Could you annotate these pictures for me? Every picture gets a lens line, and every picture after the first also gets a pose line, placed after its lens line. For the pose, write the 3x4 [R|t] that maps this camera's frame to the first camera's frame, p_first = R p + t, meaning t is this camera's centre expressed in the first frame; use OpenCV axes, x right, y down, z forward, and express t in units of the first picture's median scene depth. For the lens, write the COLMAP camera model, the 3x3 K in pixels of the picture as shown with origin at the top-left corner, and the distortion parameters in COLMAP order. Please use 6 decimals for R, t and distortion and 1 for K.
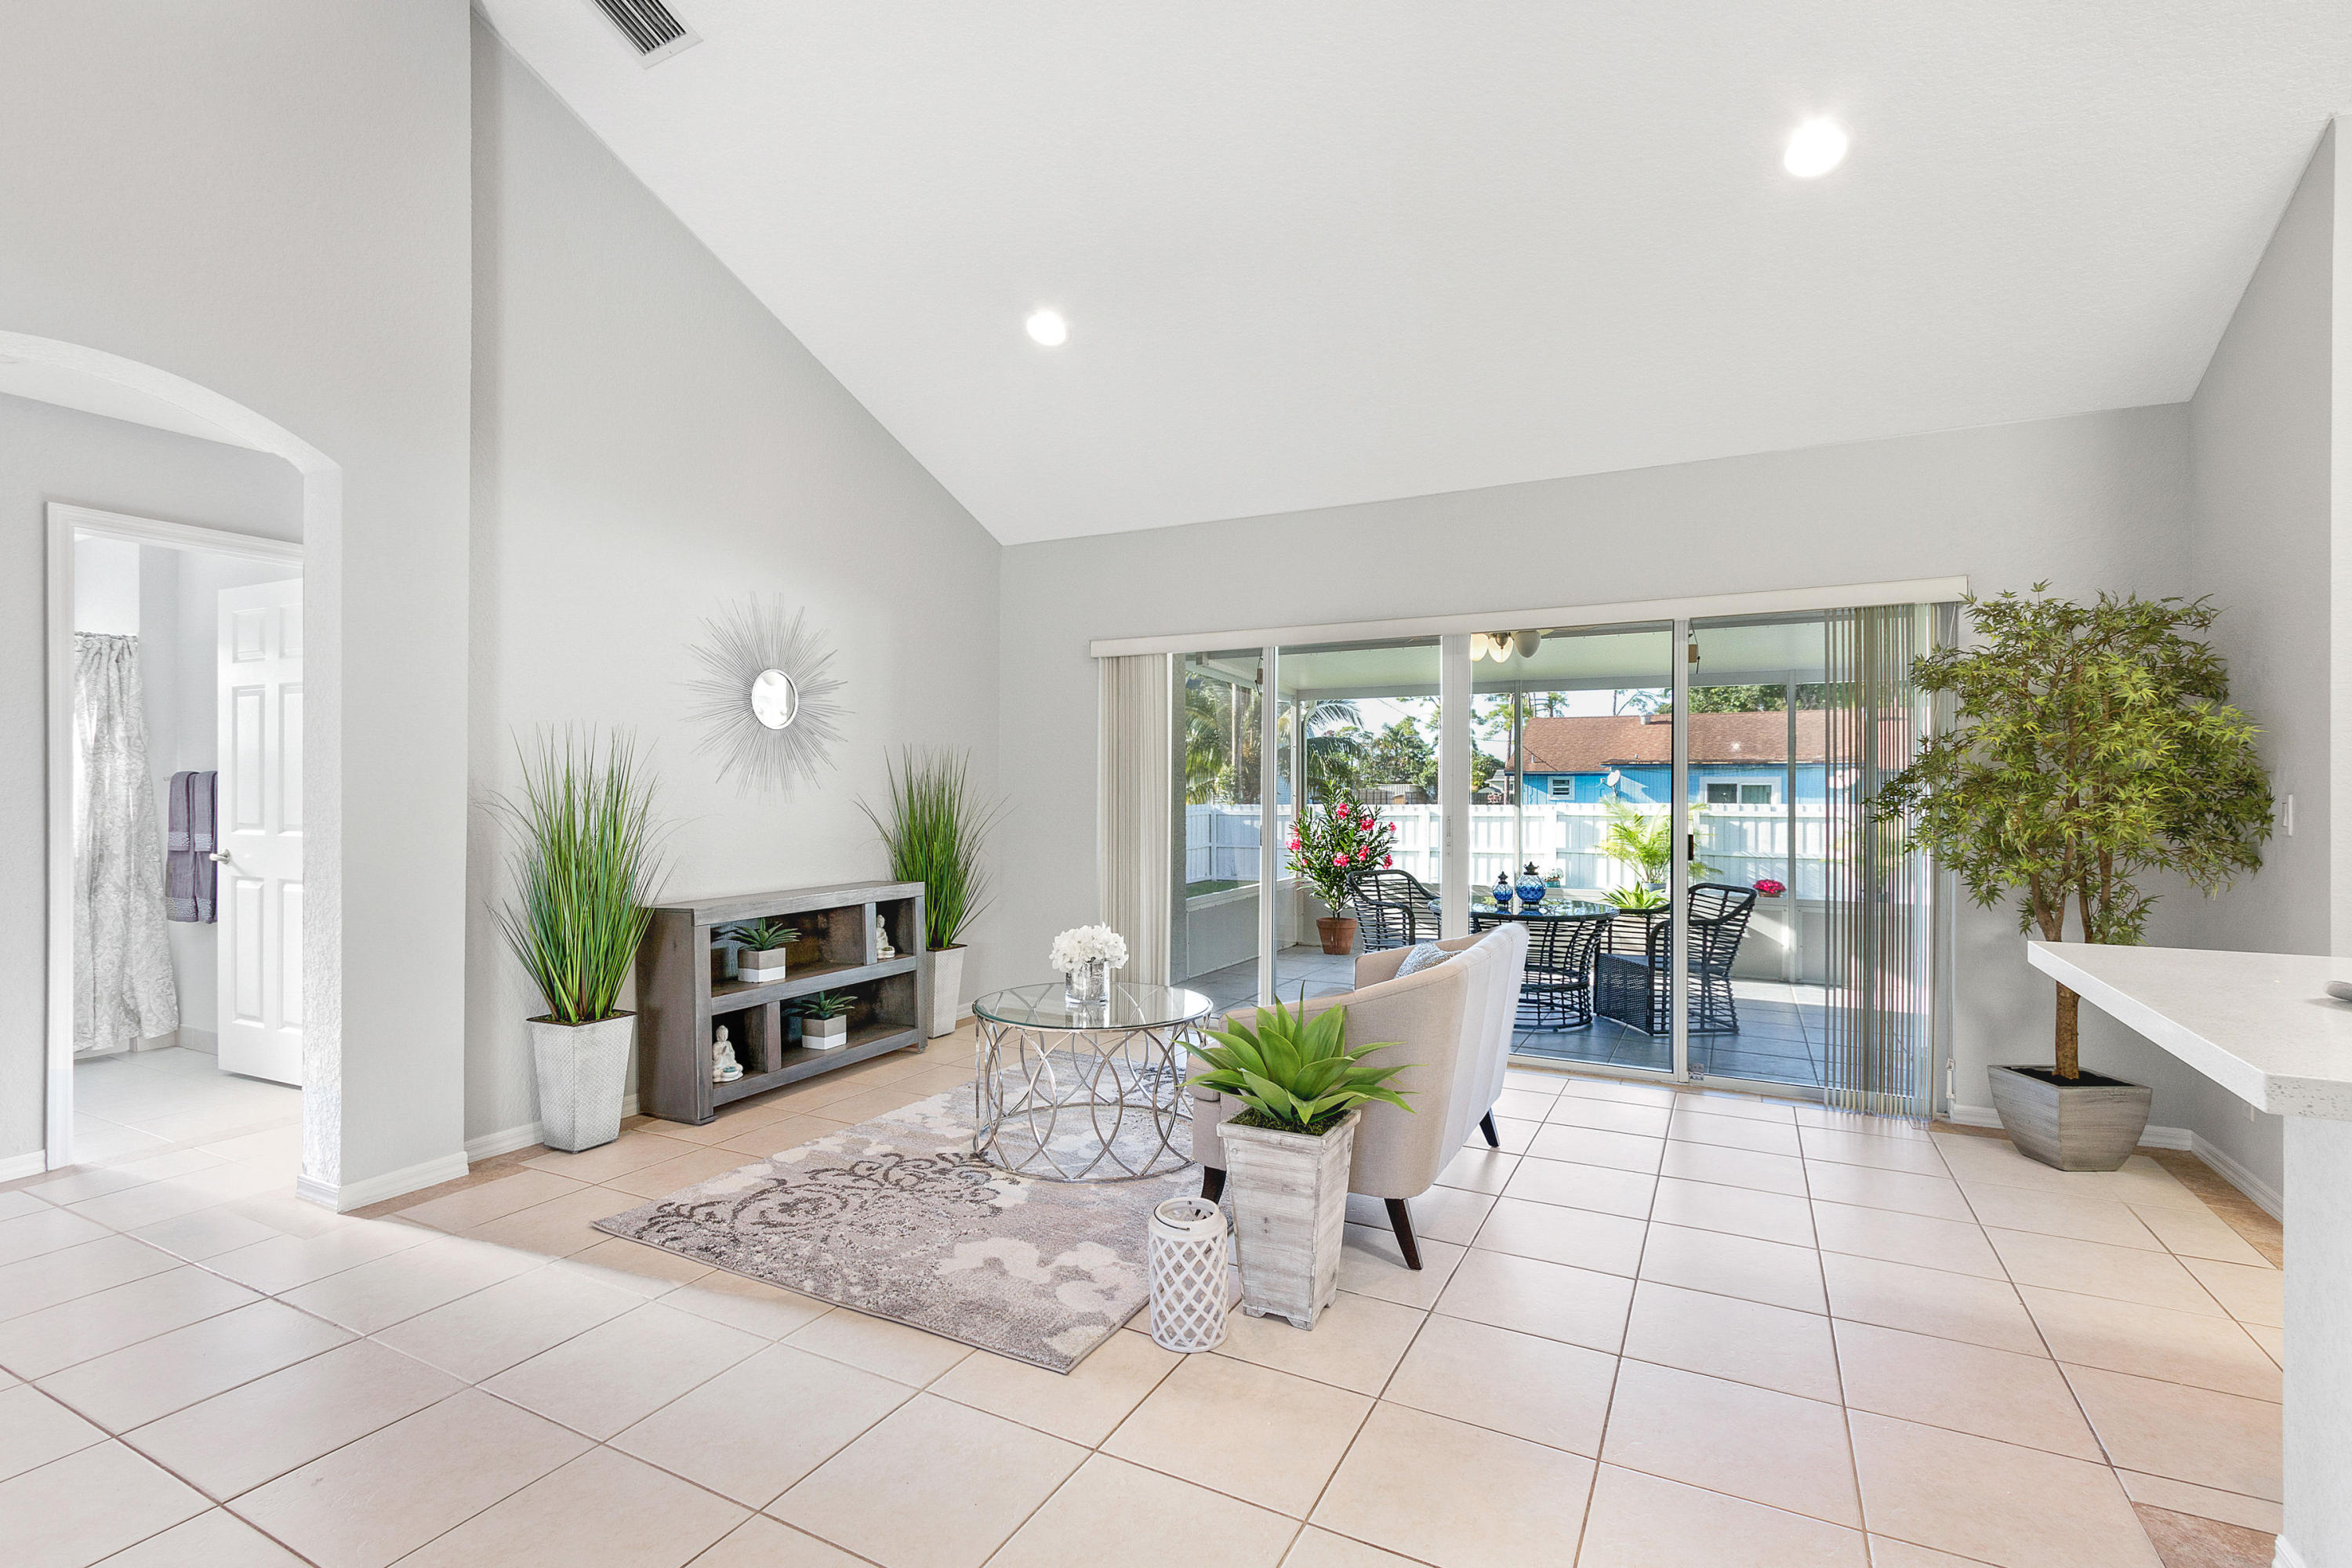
lens RADIAL K [[1073.0, 0, 1177.1], [0, 1073.0, 799.0], [0, 0, 1]] dist [0.008906, -0.002945]
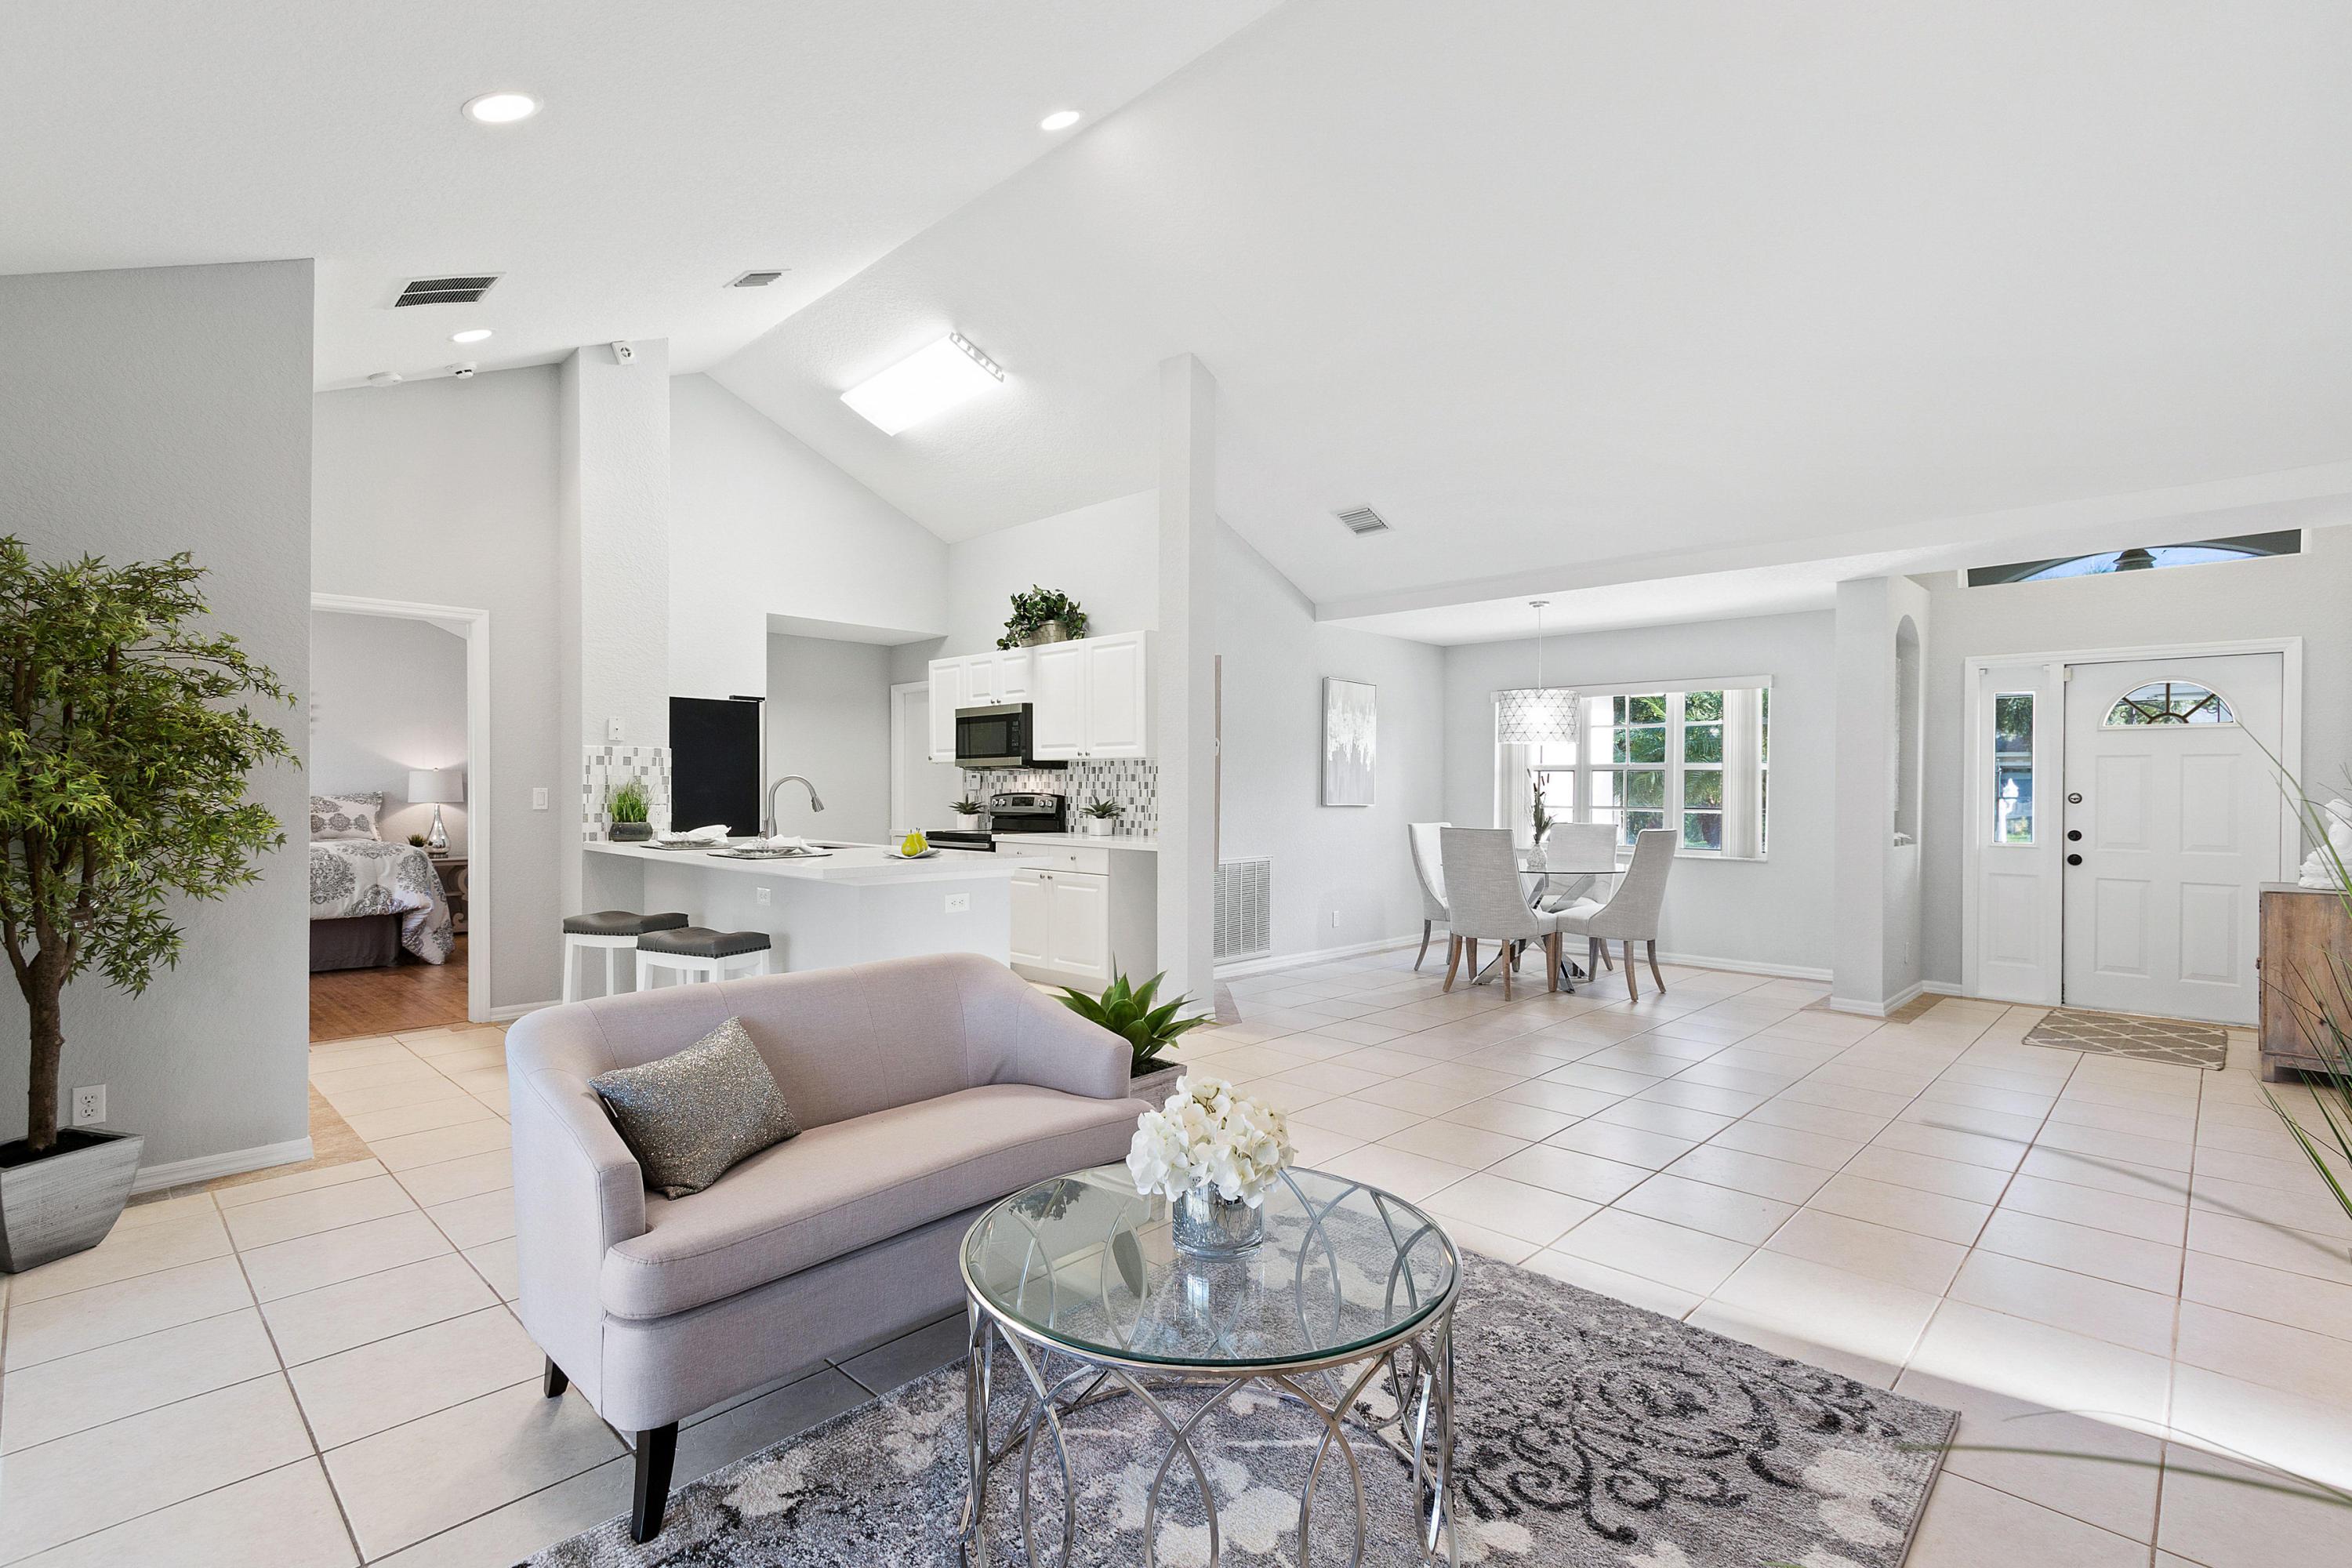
lens RADIAL K [[1073.0, 0, 1175.6], [0, 1073.0, 786.6], [0, 0, 1]] dist [0.008906, -0.002945]
pose [[-0.958681, -0.005637, 0.284428, -0.228132], [-0.003726, 0.999967, 0.007258, -0.019447], [-0.284460, 0.005898, -0.958670, 1.665388]]
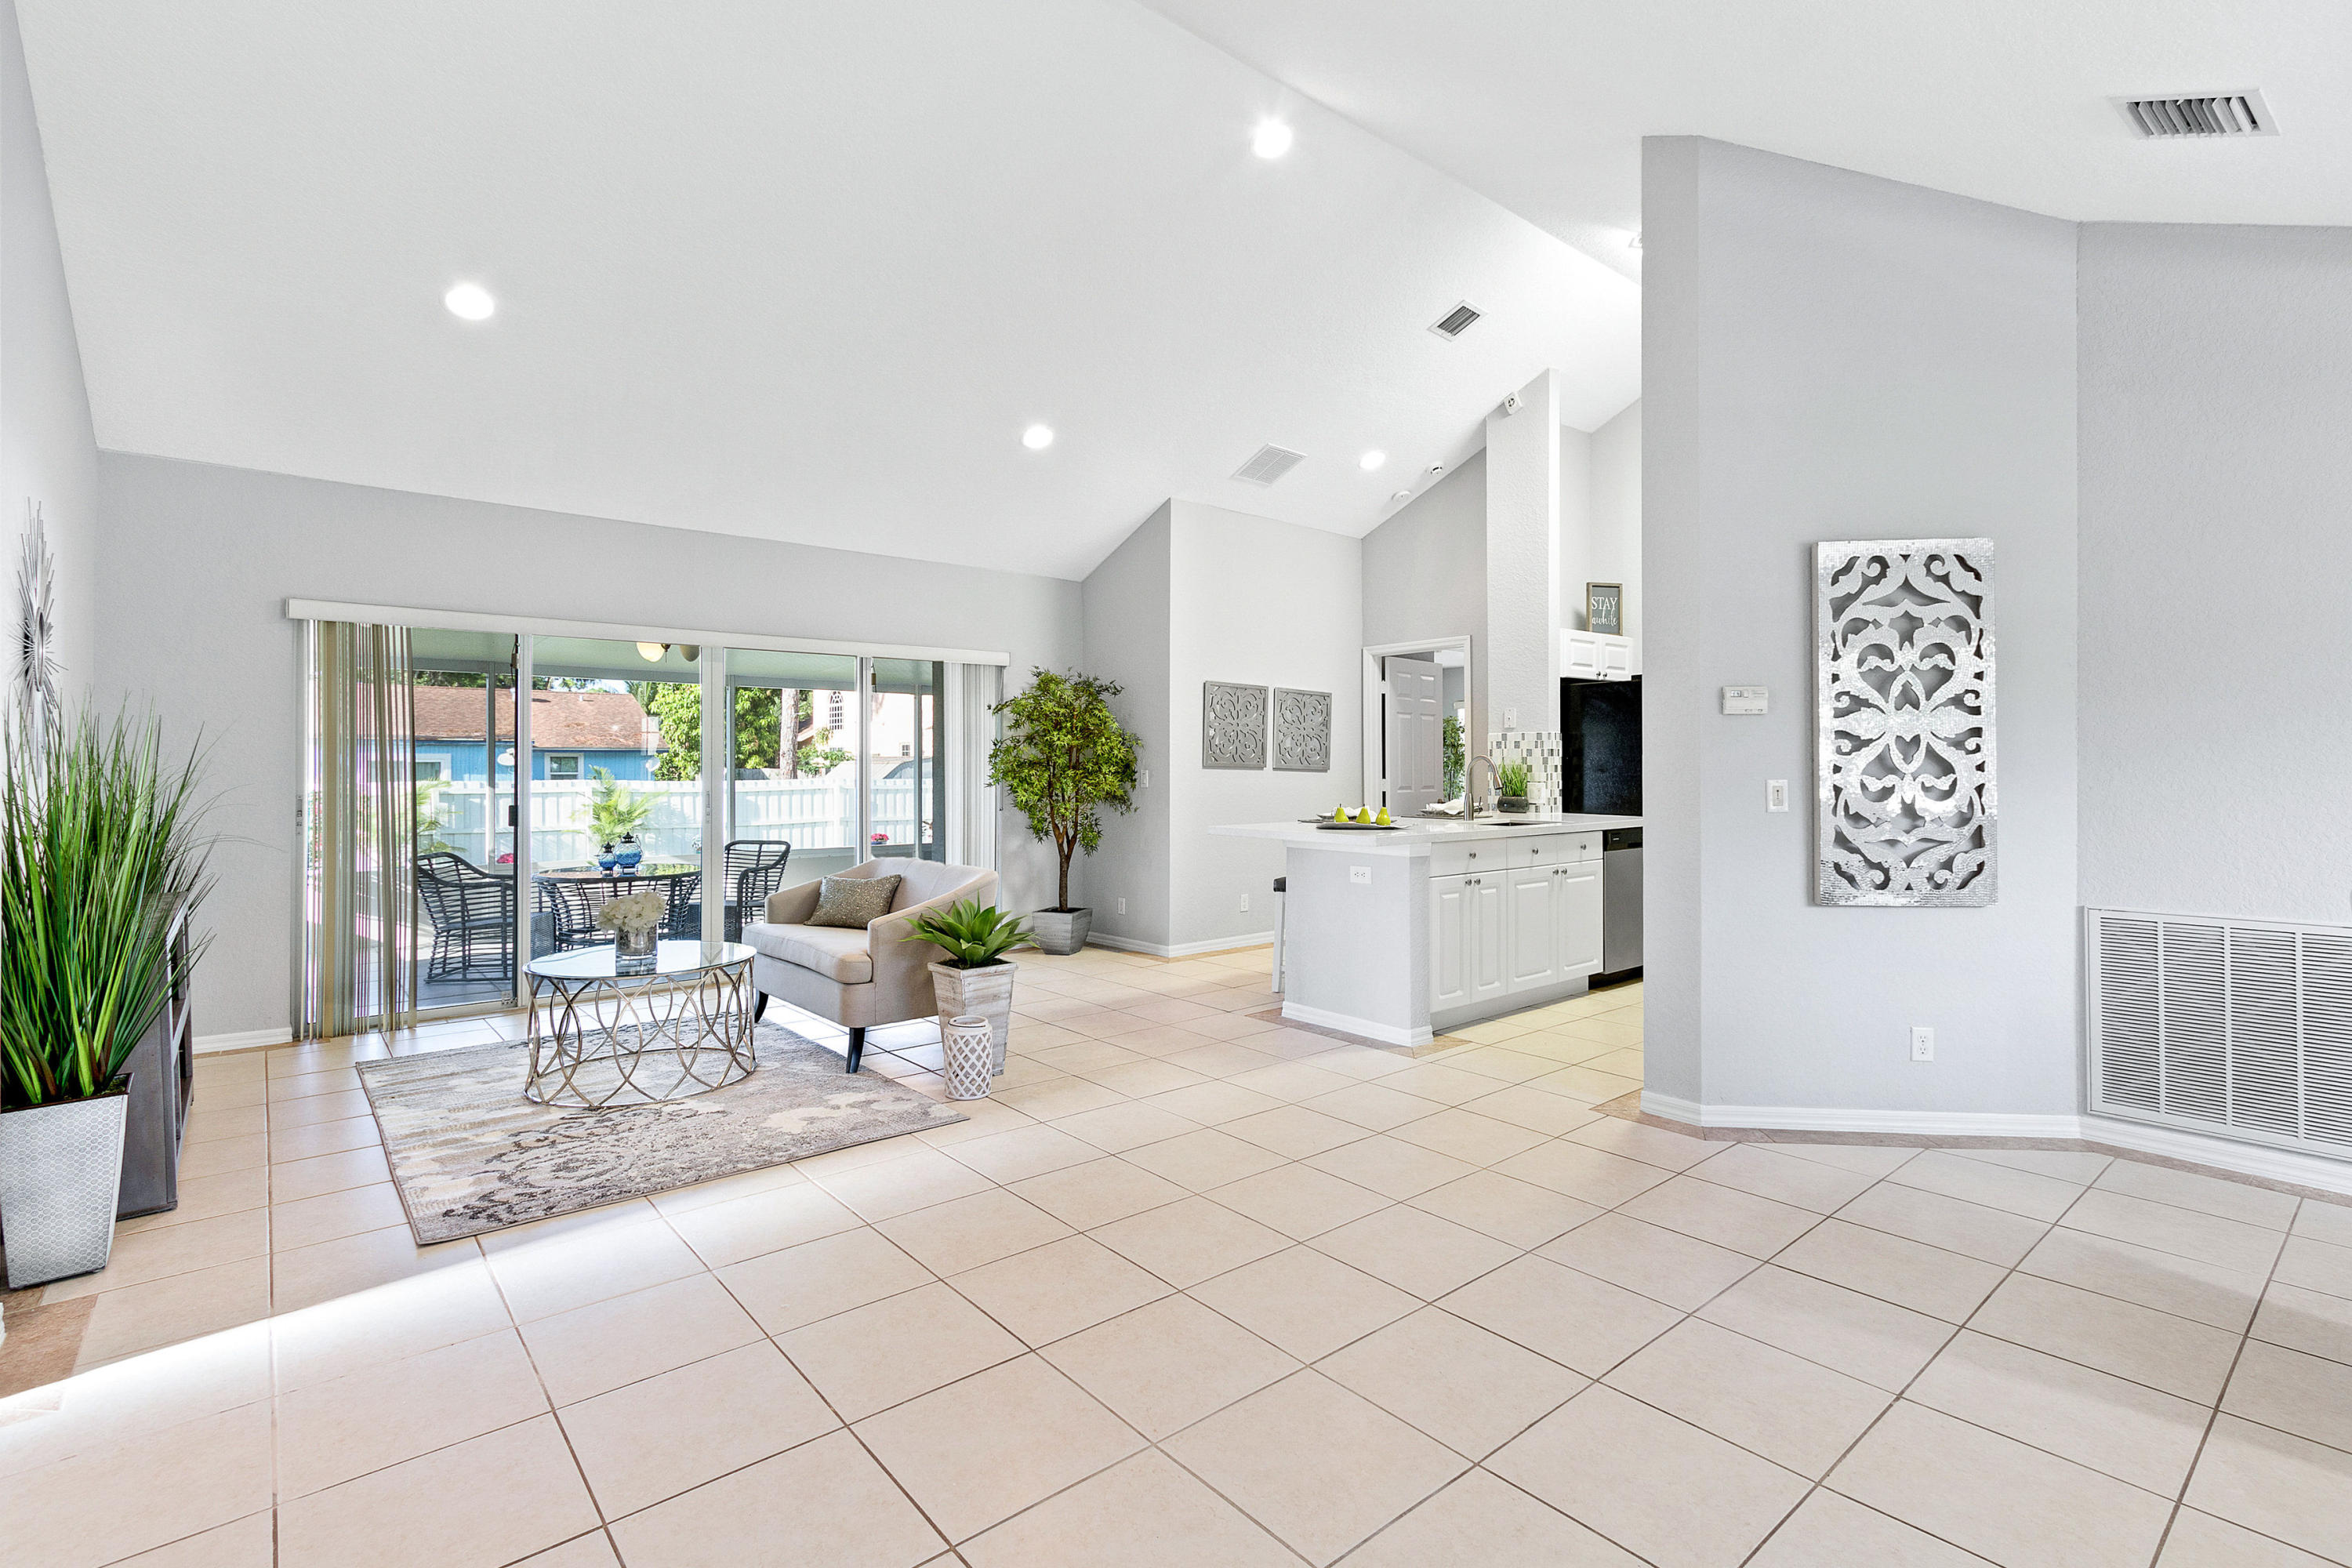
lens RADIAL K [[1073.0, 0, 1182.3], [0, 1073.0, 782.6], [0, 0, 1]] dist [0.008906, -0.002945]
pose [[0.376300, -0.016873, 0.926344, -1.049183], [0.010634, 0.999847, 0.013893, -0.008024], [-0.926437, 0.004623, 0.376422, 0.038079]]
